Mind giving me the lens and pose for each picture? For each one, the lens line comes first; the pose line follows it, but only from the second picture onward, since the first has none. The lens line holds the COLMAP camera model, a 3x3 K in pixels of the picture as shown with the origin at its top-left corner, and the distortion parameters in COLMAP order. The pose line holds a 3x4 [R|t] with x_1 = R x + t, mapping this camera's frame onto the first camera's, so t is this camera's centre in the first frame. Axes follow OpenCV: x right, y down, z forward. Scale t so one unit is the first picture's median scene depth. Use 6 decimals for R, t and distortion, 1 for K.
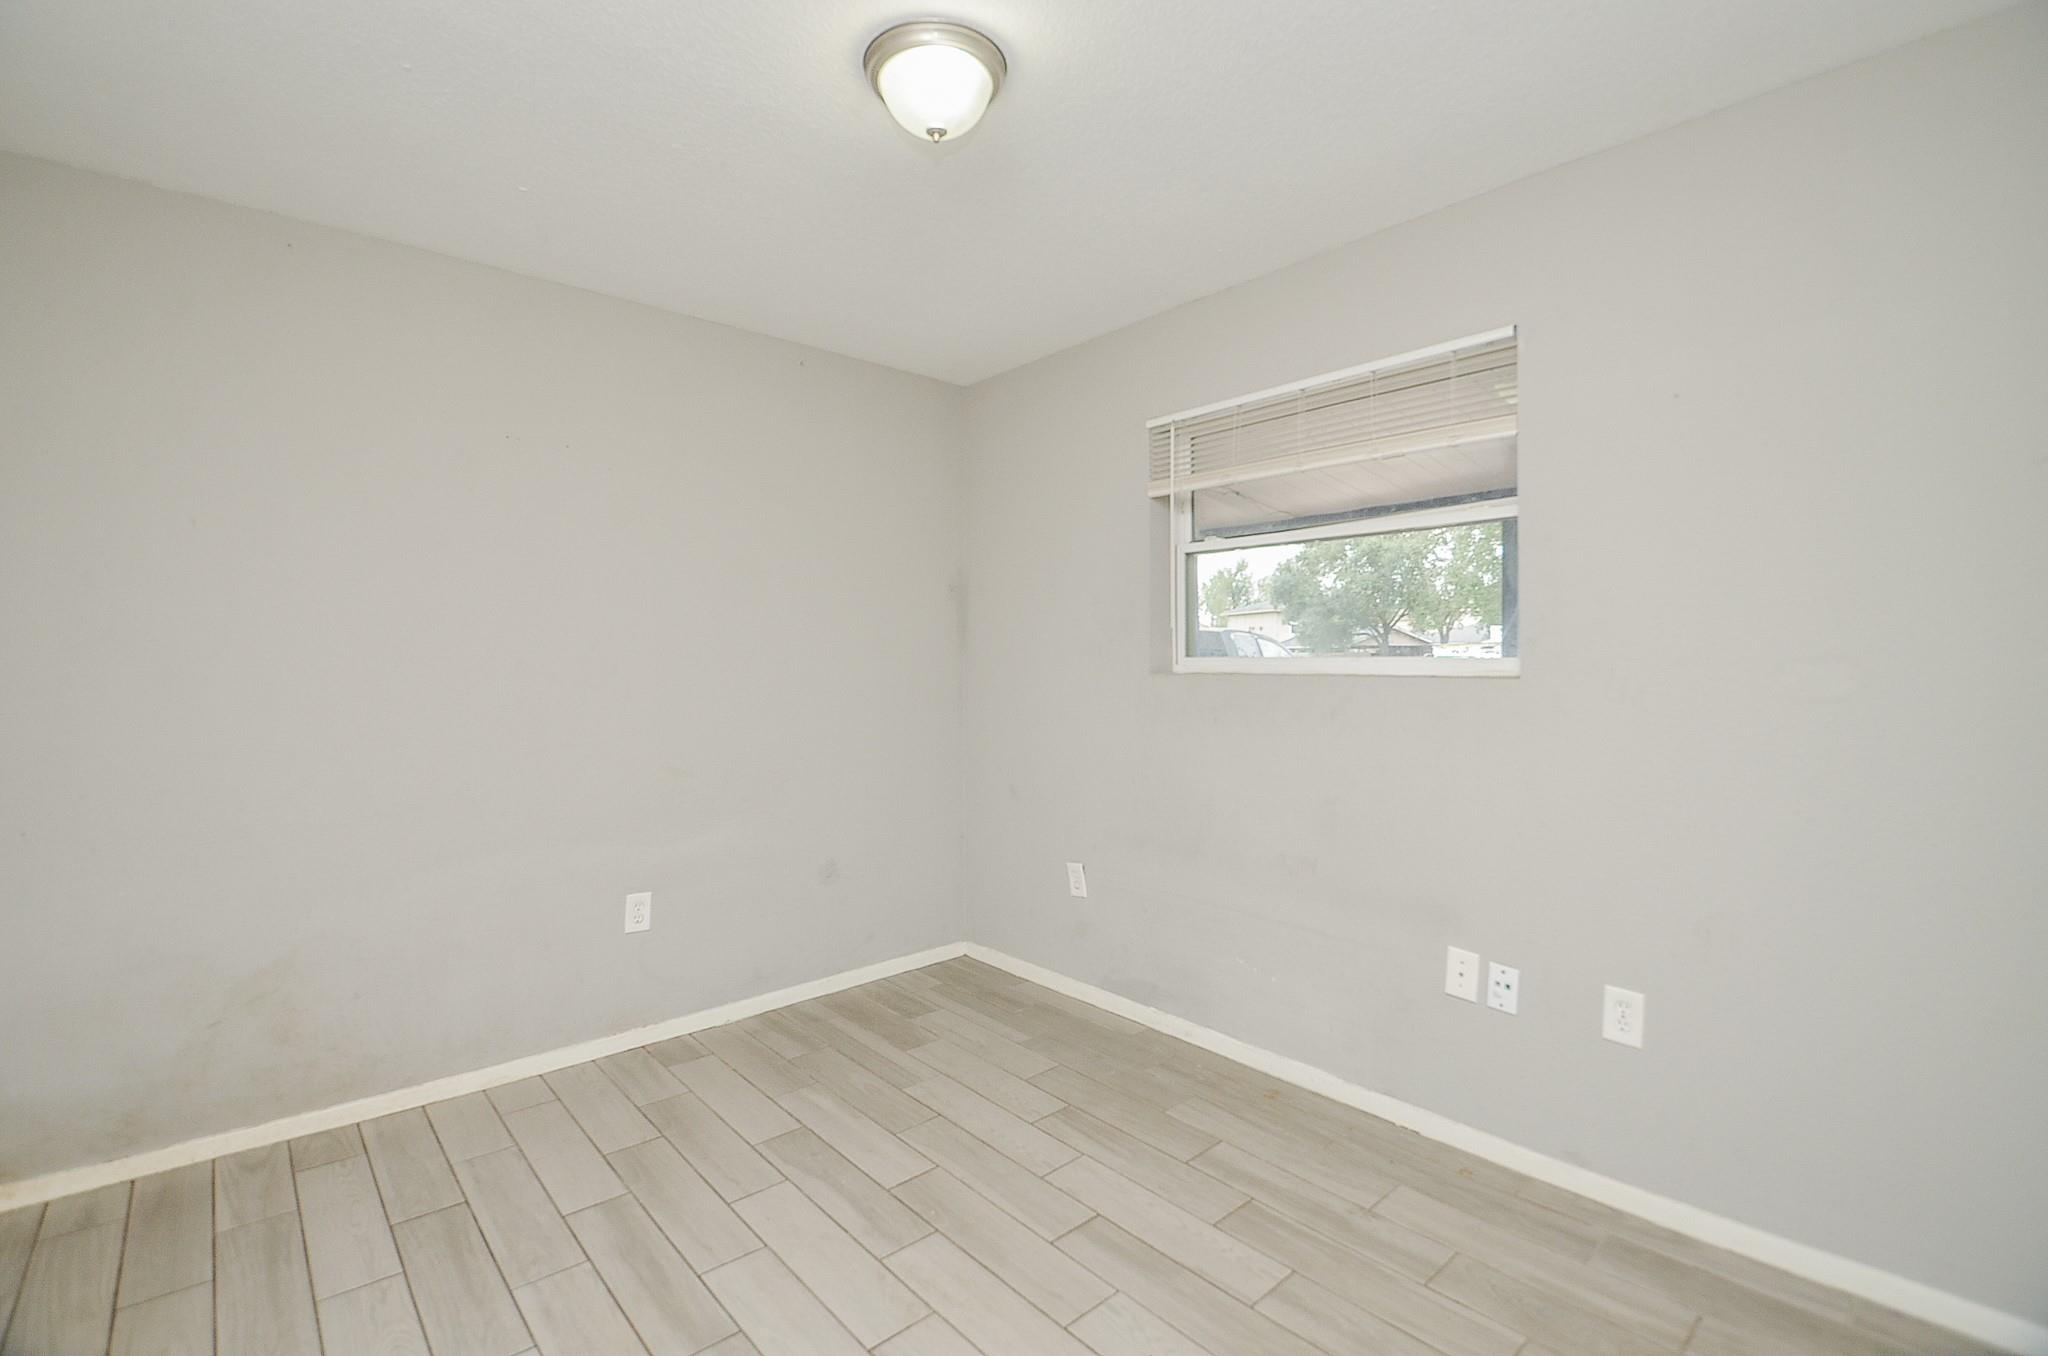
lens RADIAL K [[897.8, 0, 1014.0], [0, 897.8, 655.0], [0, 0, 1]] dist [0.011458, -0.020653]
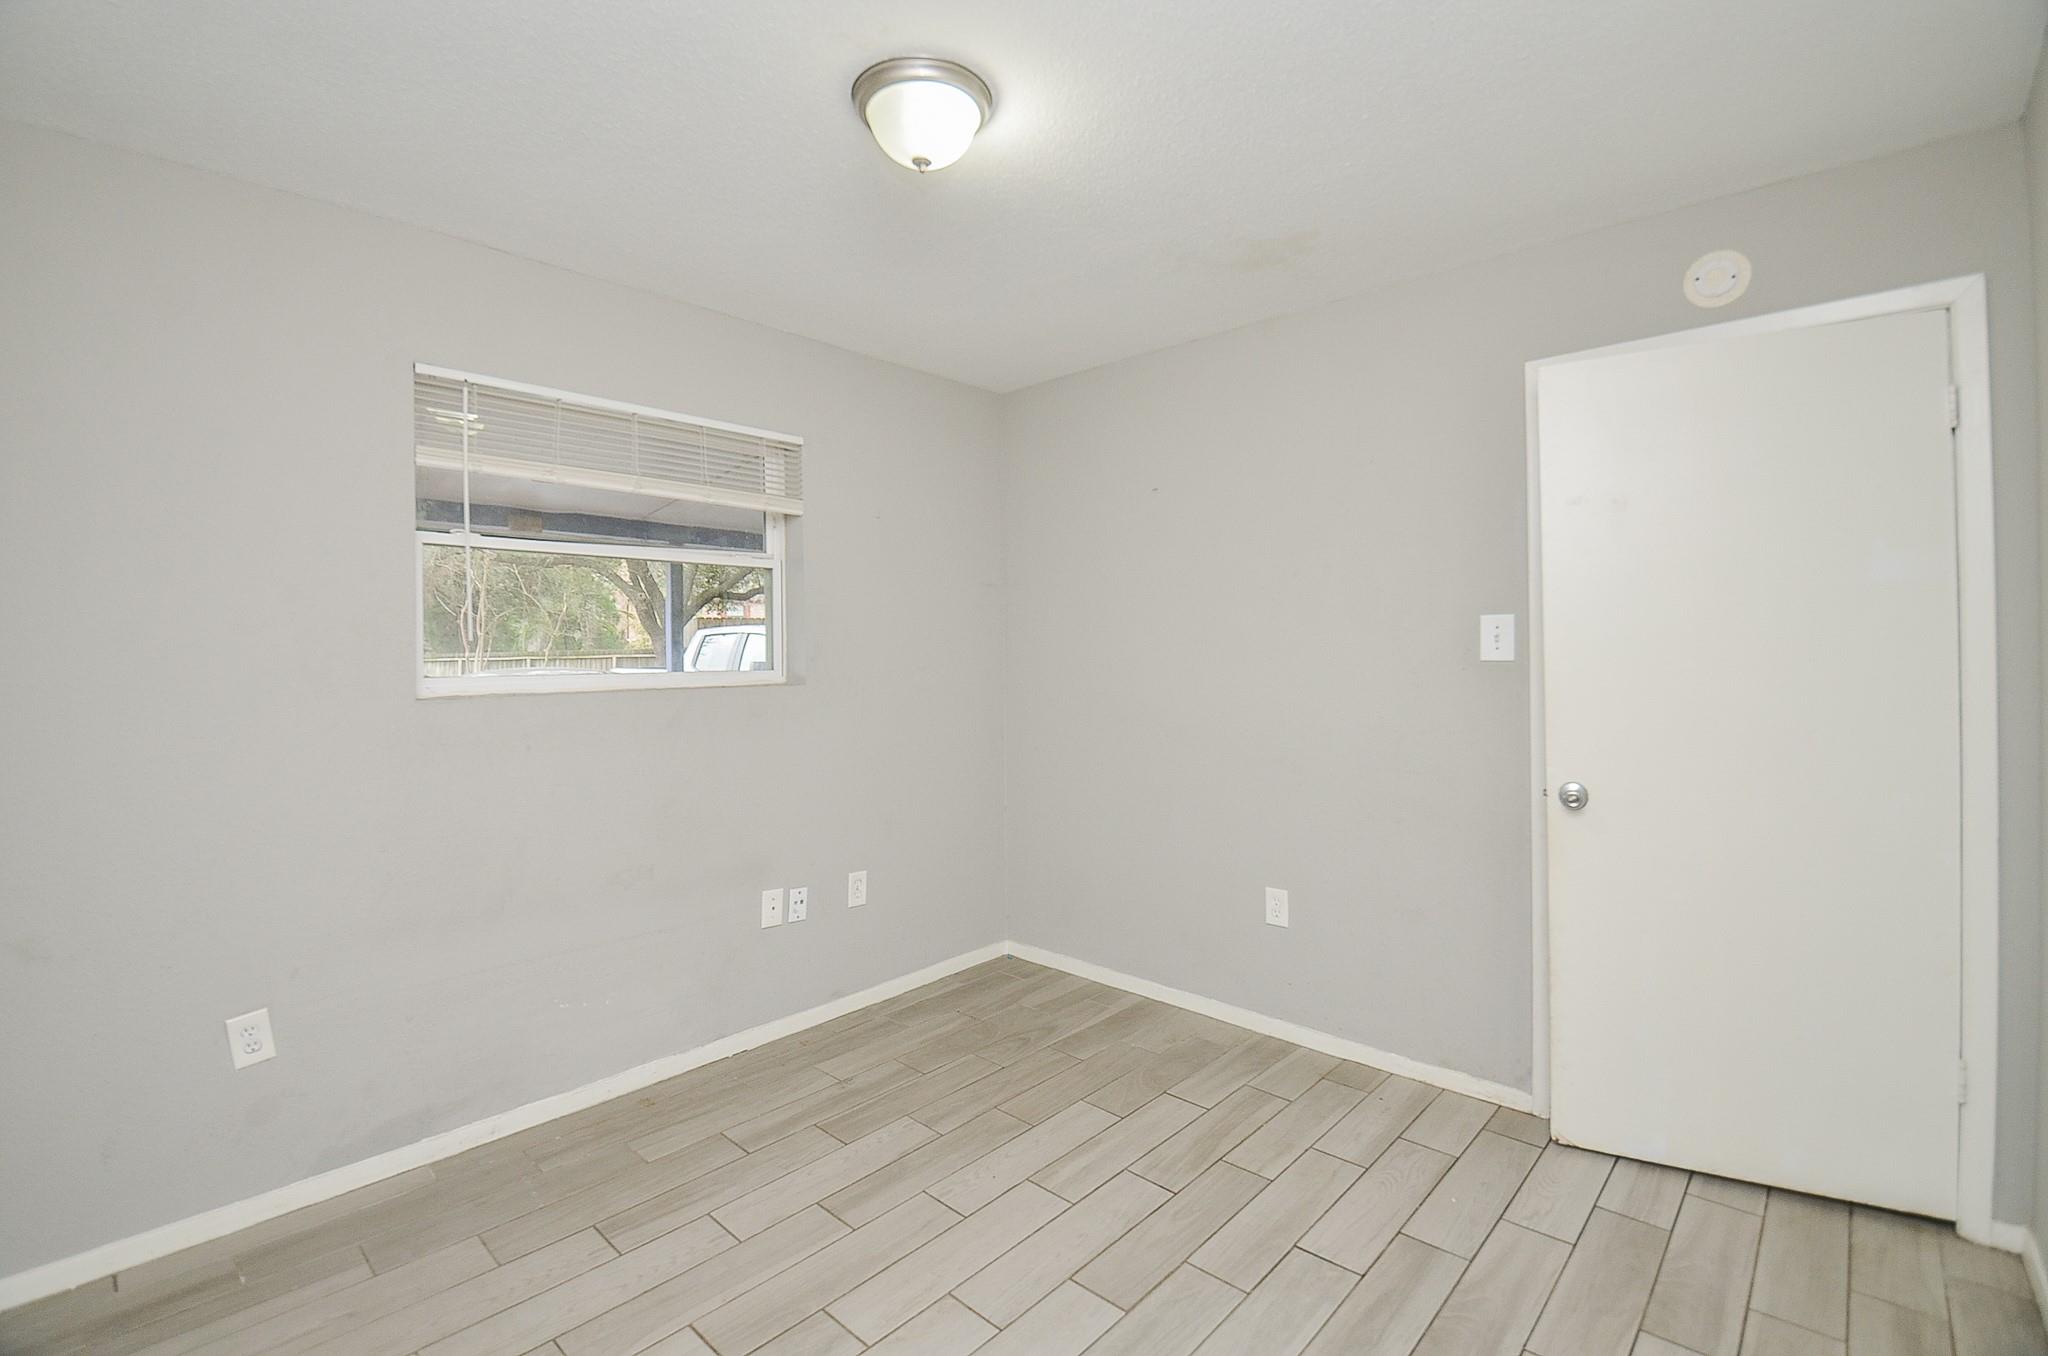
lens RADIAL K [[897.8, 0, 1014.0], [0, 897.8, 655.0], [0, 0, 1]] dist [0.011458, -0.020653]
pose [[-0.090134, 0.009965, 0.995880, -0.882934], [0.012281, 0.999885, -0.008894, -0.003158], [-0.995854, 0.011428, -0.090246, 0.777951]]
